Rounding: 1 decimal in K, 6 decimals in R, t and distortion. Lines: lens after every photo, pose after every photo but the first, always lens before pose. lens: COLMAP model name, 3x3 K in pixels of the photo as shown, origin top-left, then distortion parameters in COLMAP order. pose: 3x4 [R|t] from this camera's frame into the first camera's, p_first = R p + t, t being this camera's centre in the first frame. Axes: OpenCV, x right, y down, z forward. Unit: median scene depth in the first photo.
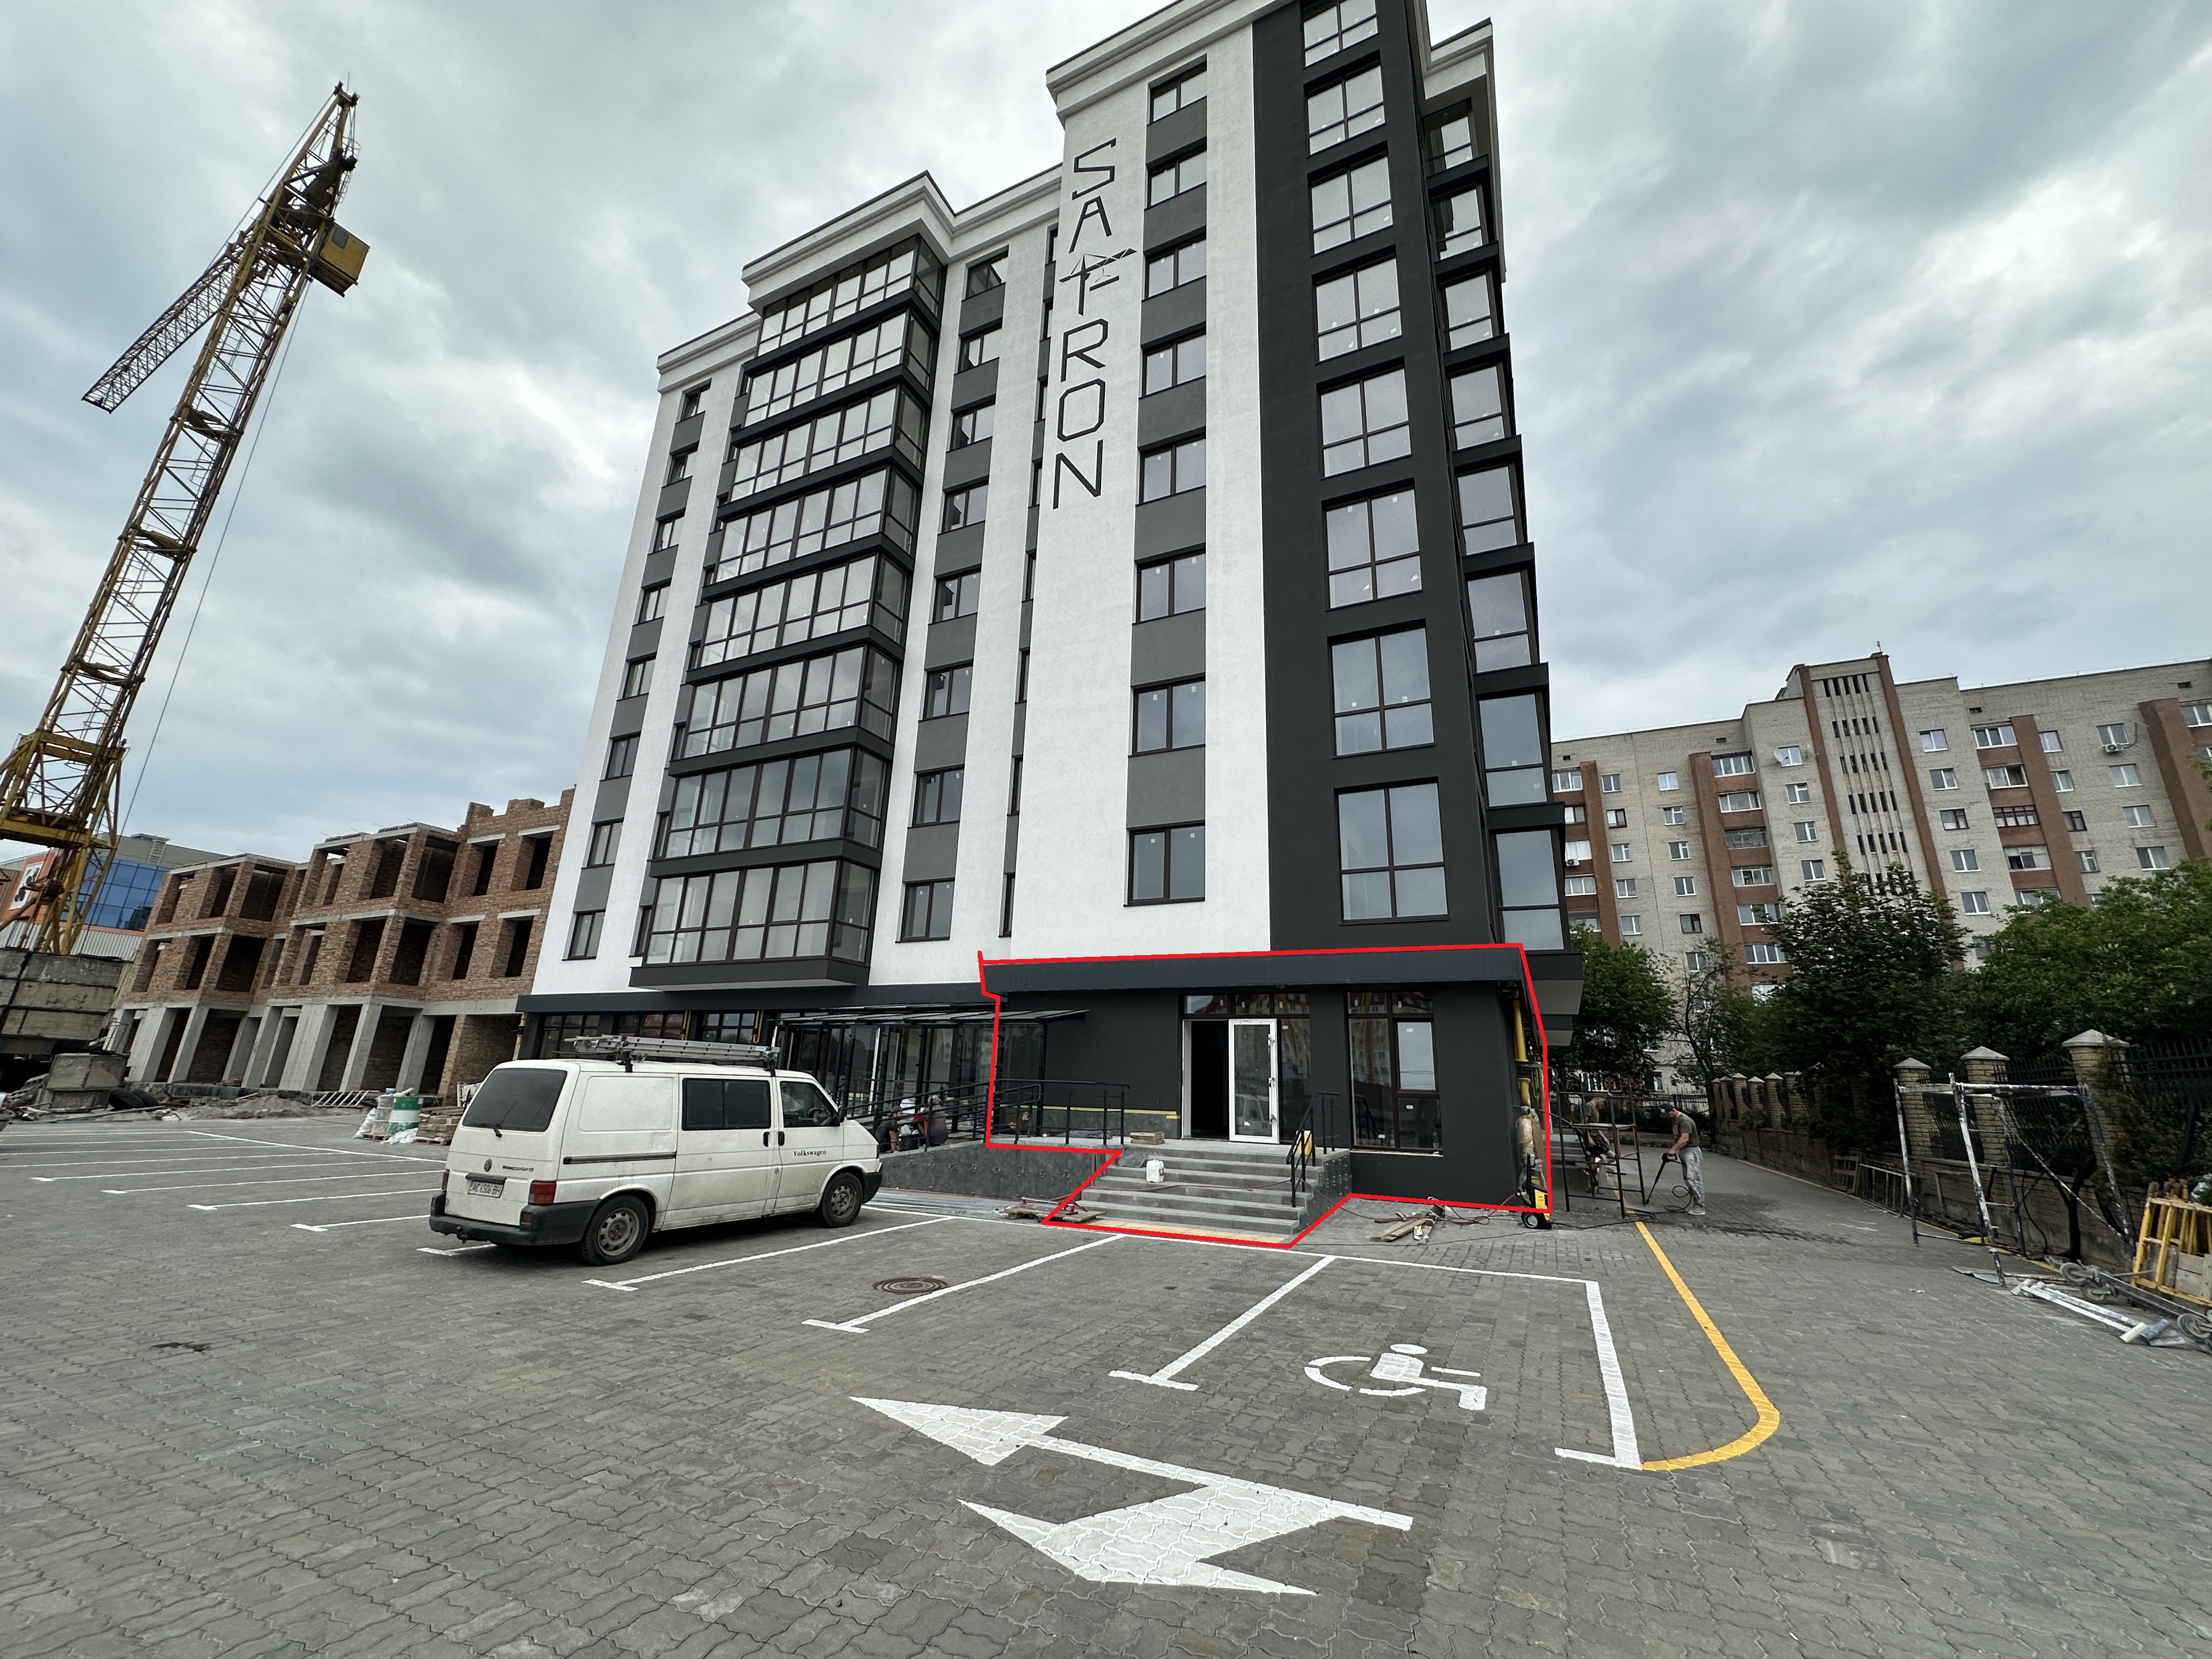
lens RADIAL K [[879.8, 0, 1106.0], [0, 879.8, 829.5], [0, 0, 1]] dist [-0.002069, 0.000036]
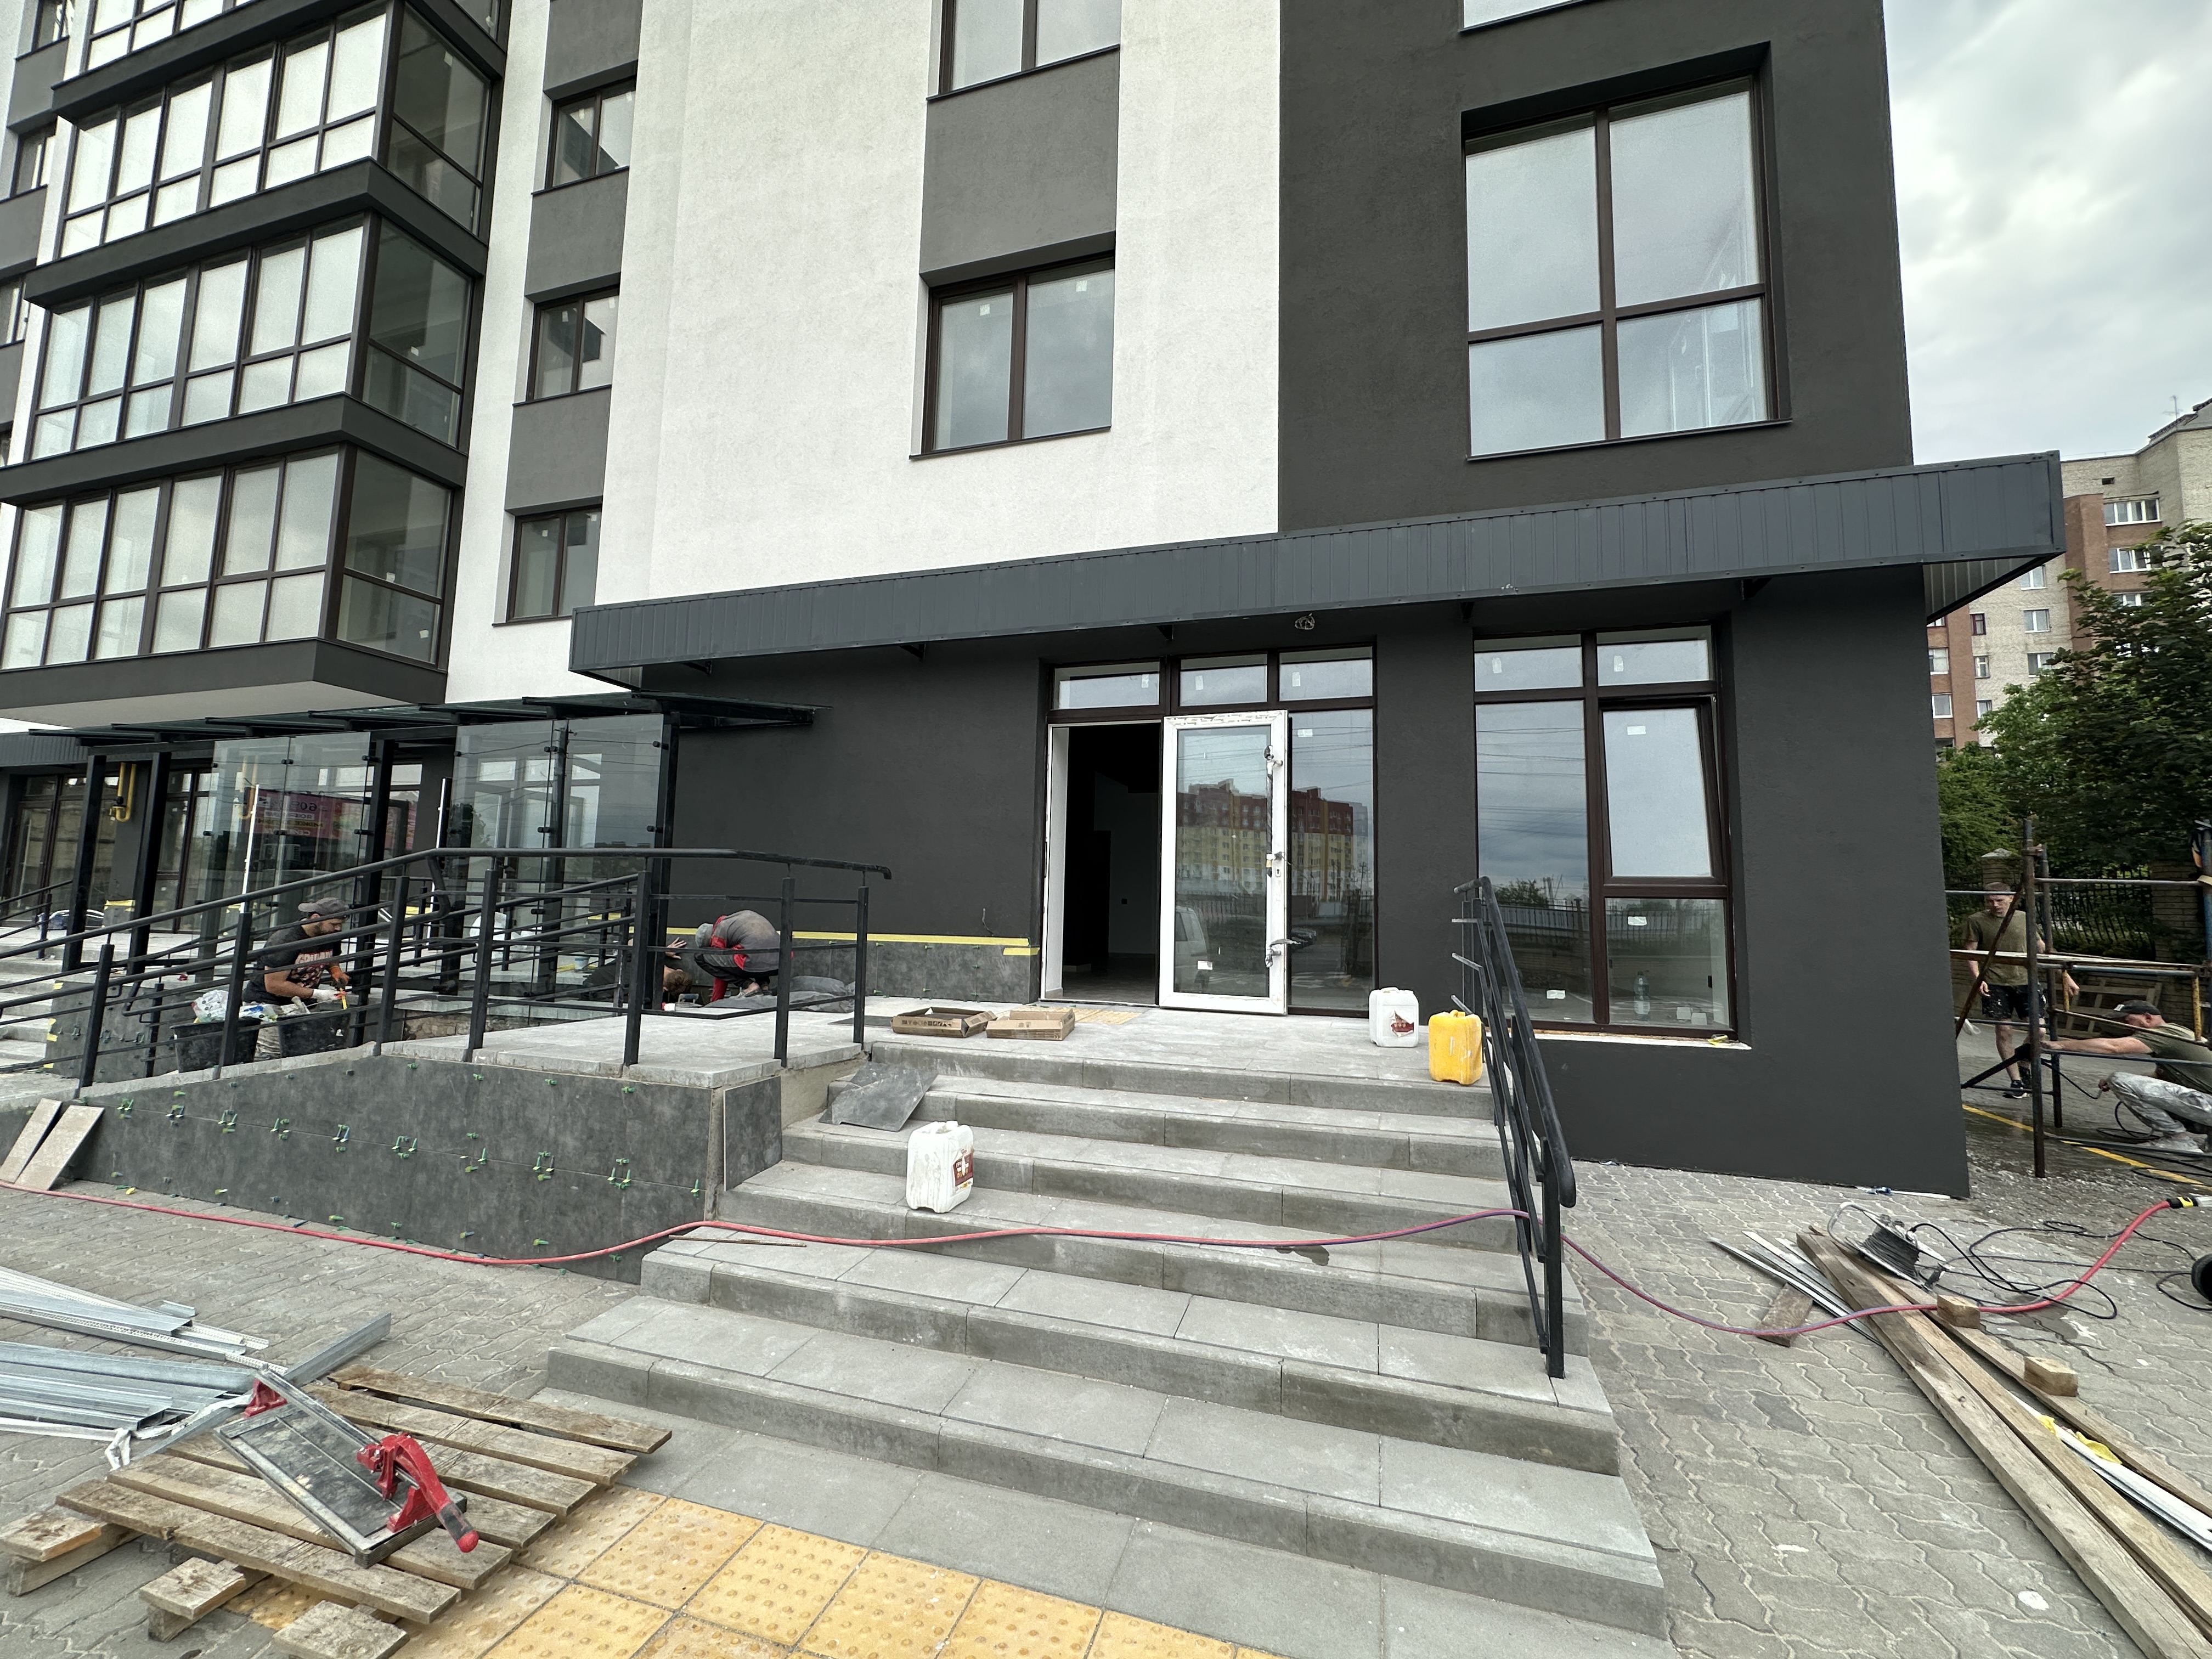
lens RADIAL K [[879.8, 0, 1106.0], [0, 879.8, 829.5], [0, 0, 1]] dist [-0.002069, 0.000036]
pose [[0.988046, 0.002246, 0.154144, 0.050272], [-0.033017, 0.979775, 0.197359, 0.182598], [-0.150583, -0.200089, 0.968137, 0.587219]]
